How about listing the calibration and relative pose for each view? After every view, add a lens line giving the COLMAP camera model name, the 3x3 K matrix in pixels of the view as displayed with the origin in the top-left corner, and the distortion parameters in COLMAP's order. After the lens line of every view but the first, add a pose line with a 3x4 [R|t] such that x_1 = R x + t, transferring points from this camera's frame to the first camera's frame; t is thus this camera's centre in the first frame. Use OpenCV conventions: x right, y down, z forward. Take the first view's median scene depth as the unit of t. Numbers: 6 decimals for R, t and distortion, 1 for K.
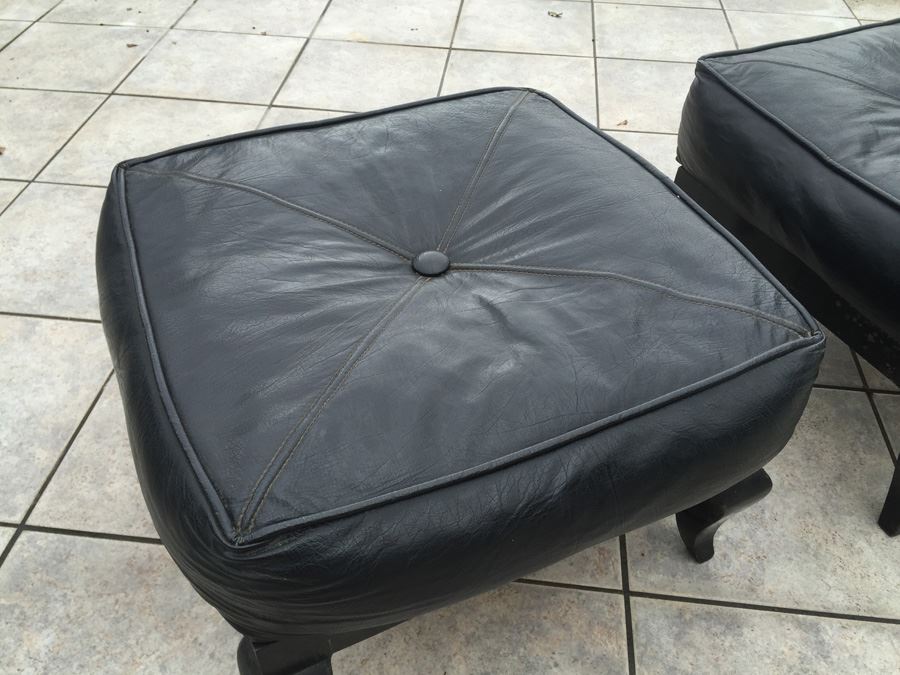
lens RADIAL K [[759.6, 0, 448.1], [0, 759.6, 332.9], [0, 0, 1]] dist [0.081323, -0.113749]
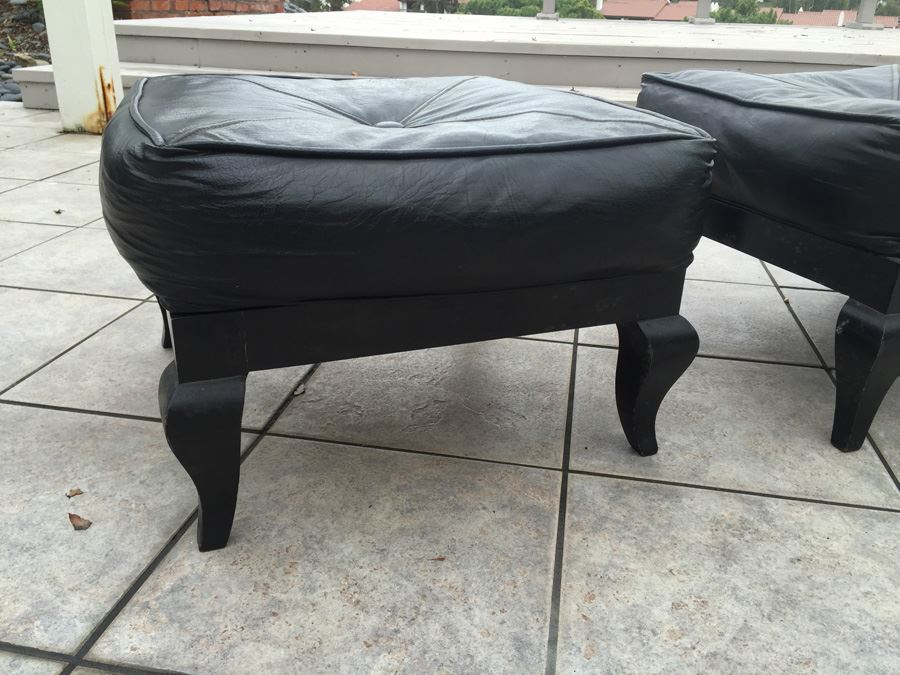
lens RADIAL K [[759.6, 0, 447.3], [0, 759.6, 343.9], [0, 0, 1]] dist [0.081323, -0.113749]
pose [[0.997011, 0.047556, -0.060888, 0.135005], [-0.065137, 0.941217, -0.331462, 0.530007], [0.041546, 0.334437, 0.941502, 0.014011]]
